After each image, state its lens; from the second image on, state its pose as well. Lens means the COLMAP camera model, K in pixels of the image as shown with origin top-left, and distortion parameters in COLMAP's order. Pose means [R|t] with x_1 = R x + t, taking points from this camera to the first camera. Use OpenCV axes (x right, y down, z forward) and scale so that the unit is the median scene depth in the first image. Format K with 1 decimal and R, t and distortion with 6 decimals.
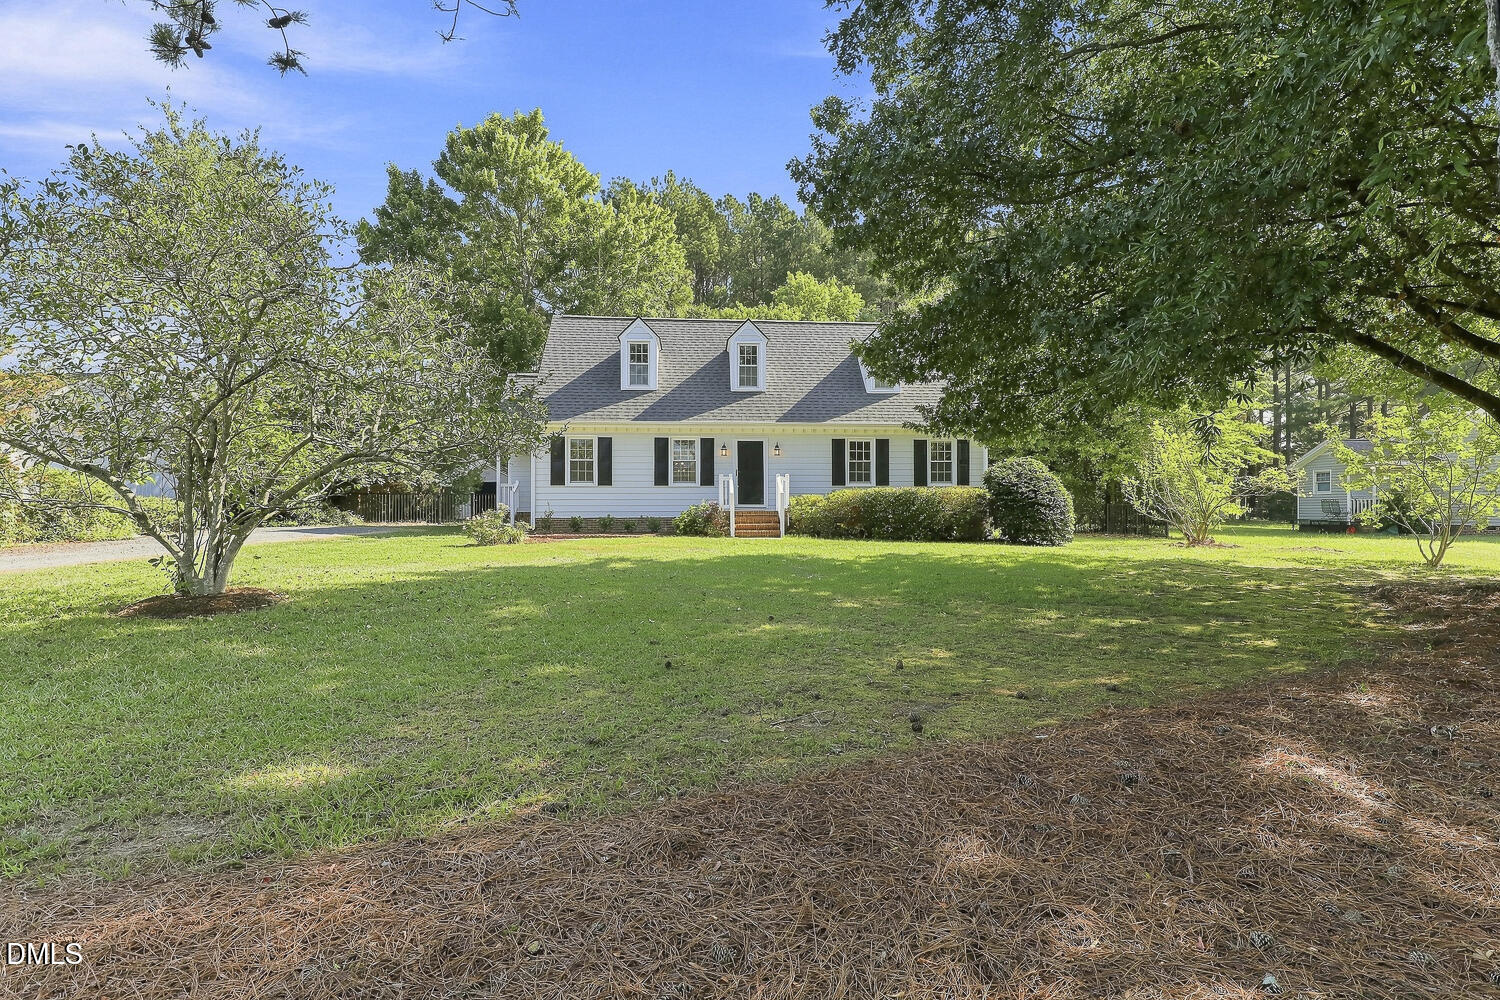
lens RADIAL K [[734.7, 0, 746.0], [0, 734.7, 503.4], [0, 0, 1]] dist [0.002051, 0.000614]
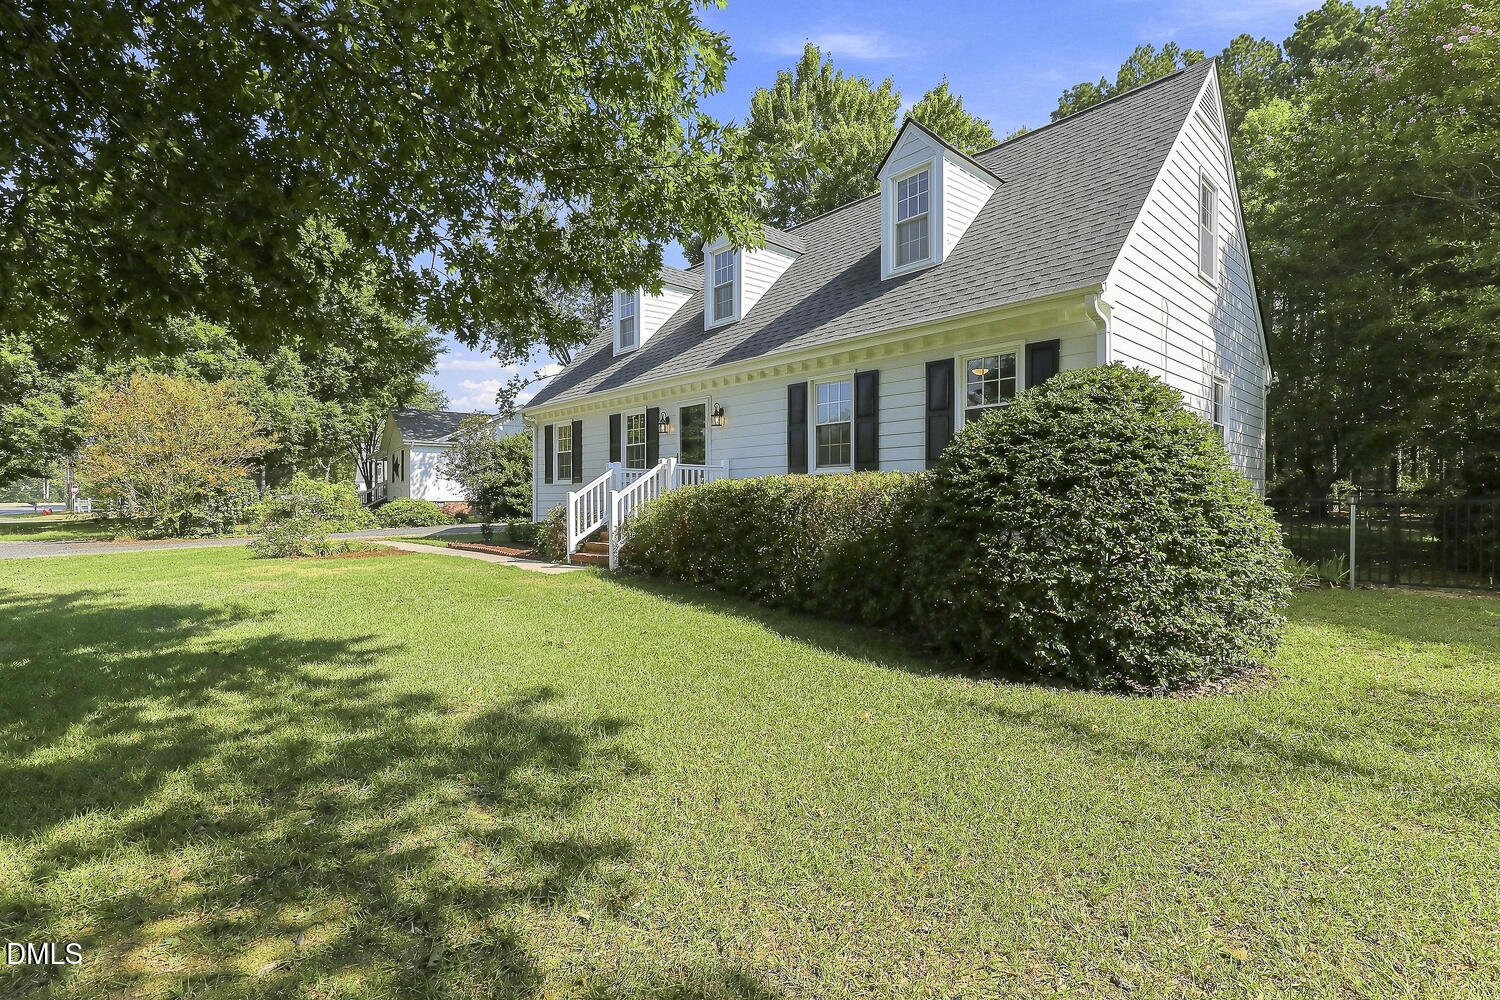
lens RADIAL K [[685.9, 0, 754.1], [0, 685.9, 497.7], [0, 0, 1]] dist [0.004136, 0.000527]
pose [[0.615392, -0.001978, -0.788219, 0.493835], [0.013984, 0.999867, 0.008409, -0.011976], [0.788097, -0.016198, 0.615338, 0.682905]]
